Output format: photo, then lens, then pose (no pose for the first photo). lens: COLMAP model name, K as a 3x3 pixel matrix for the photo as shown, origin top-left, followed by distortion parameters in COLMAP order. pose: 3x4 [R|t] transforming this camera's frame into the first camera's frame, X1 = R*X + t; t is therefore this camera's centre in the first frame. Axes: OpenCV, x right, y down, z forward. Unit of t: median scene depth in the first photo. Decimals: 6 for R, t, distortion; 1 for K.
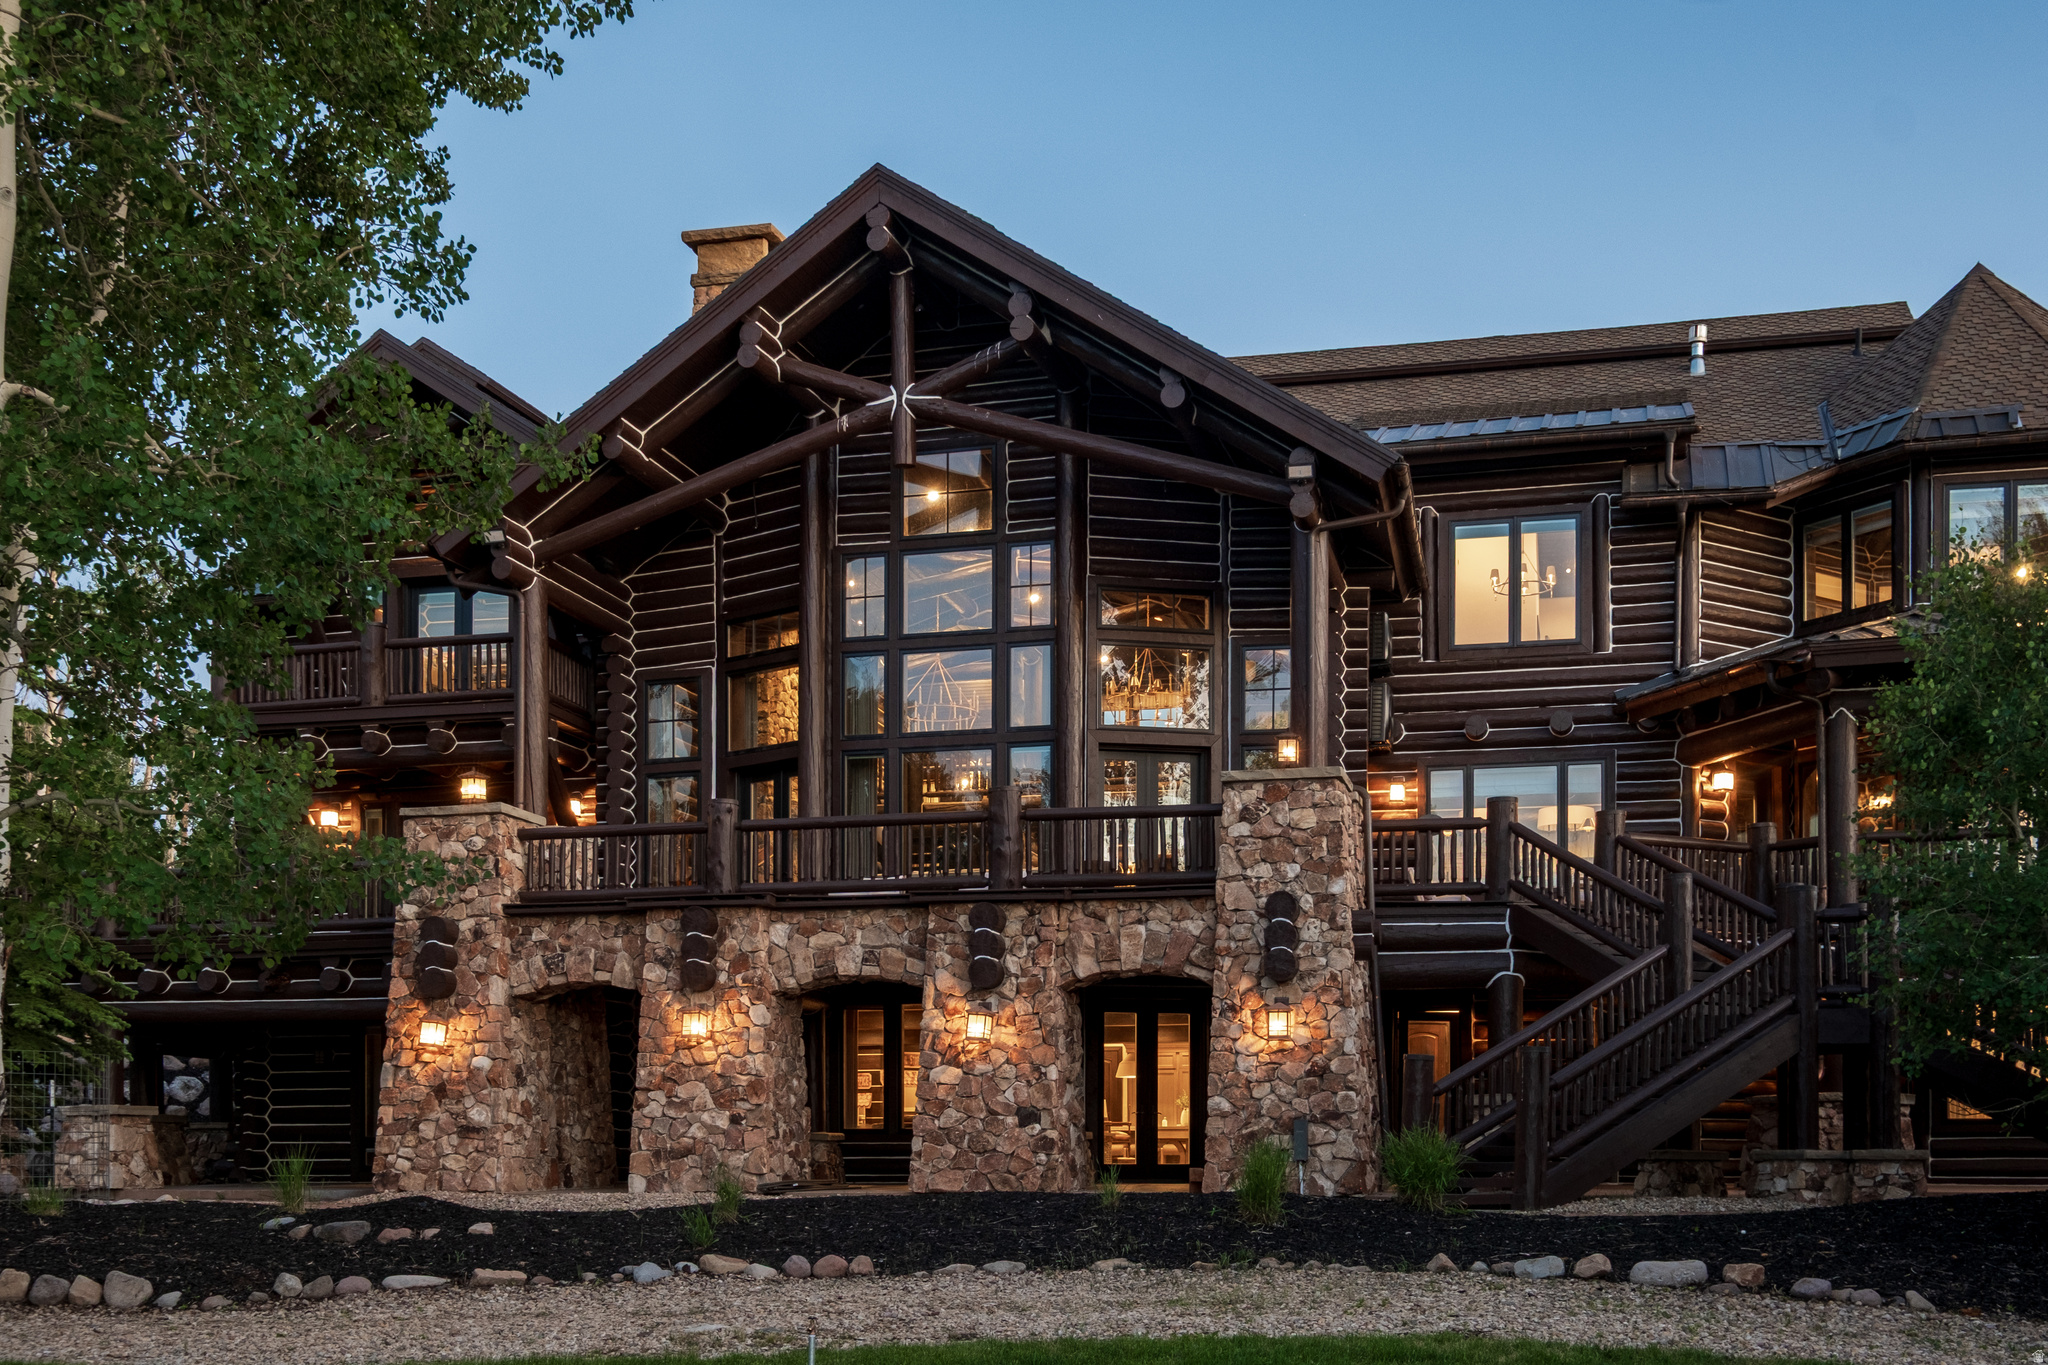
lens RADIAL K [[2292.9, 0, 1024.0], [0, 2292.9, 682.5], [0, 0, 1]] dist [-0.011260, 0.059969]
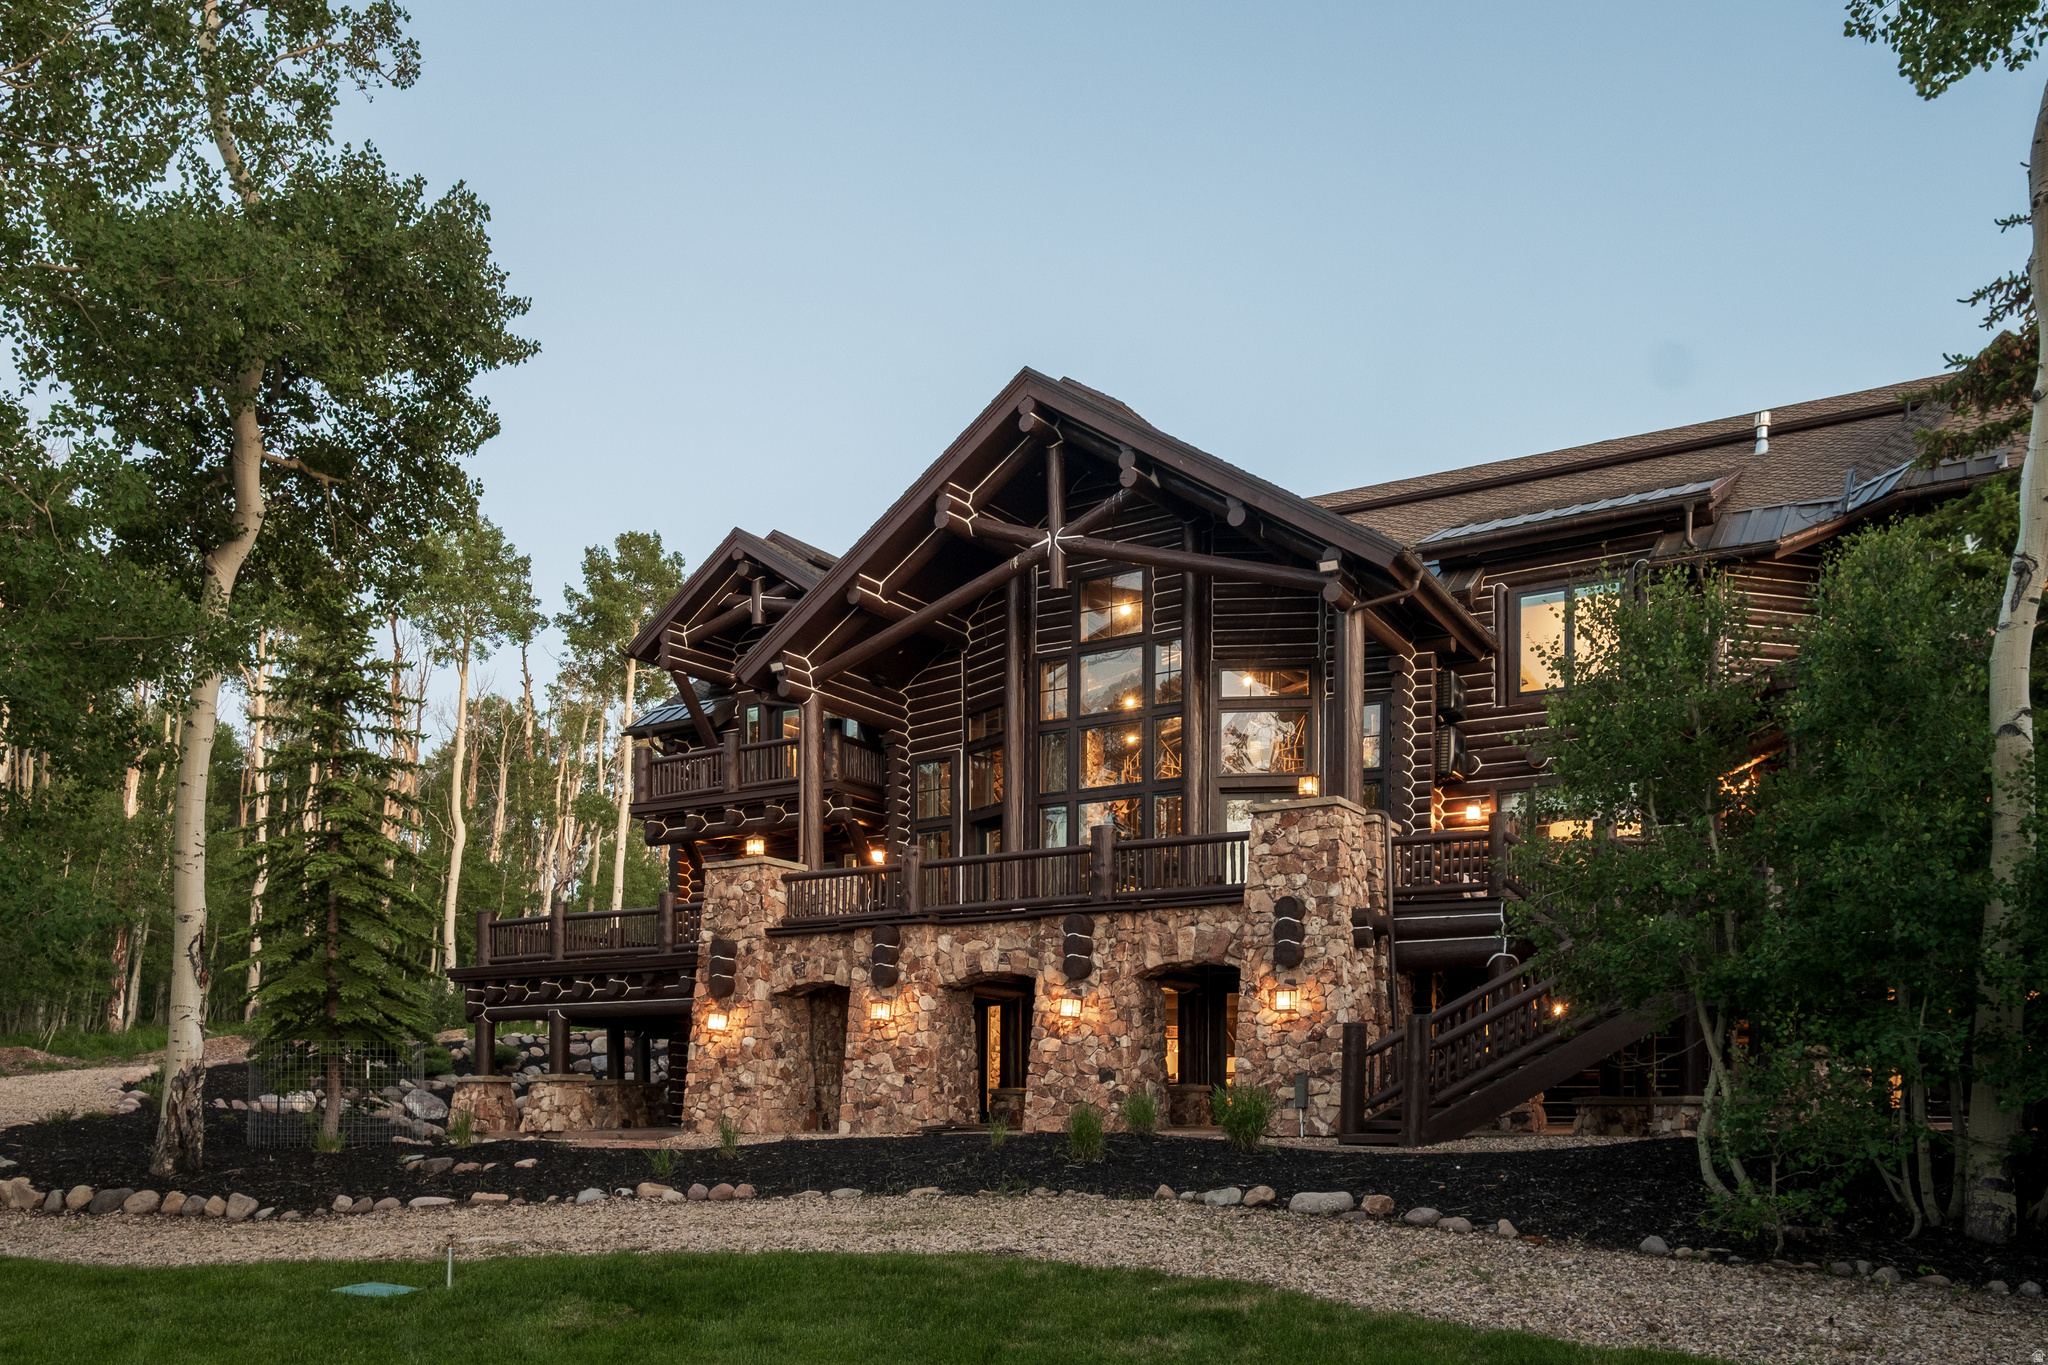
lens RADIAL K [[1660.5, 0, 1094.0], [0, 1660.5, 777.1], [0, 0, 1]] dist [0.006780, 0.005569]
pose [[0.960462, -0.061120, -0.271620, 0.252504], [0.064164, 0.997937, 0.002332, 0.015295], [0.270917, -0.019668, 0.962402, 0.080243]]
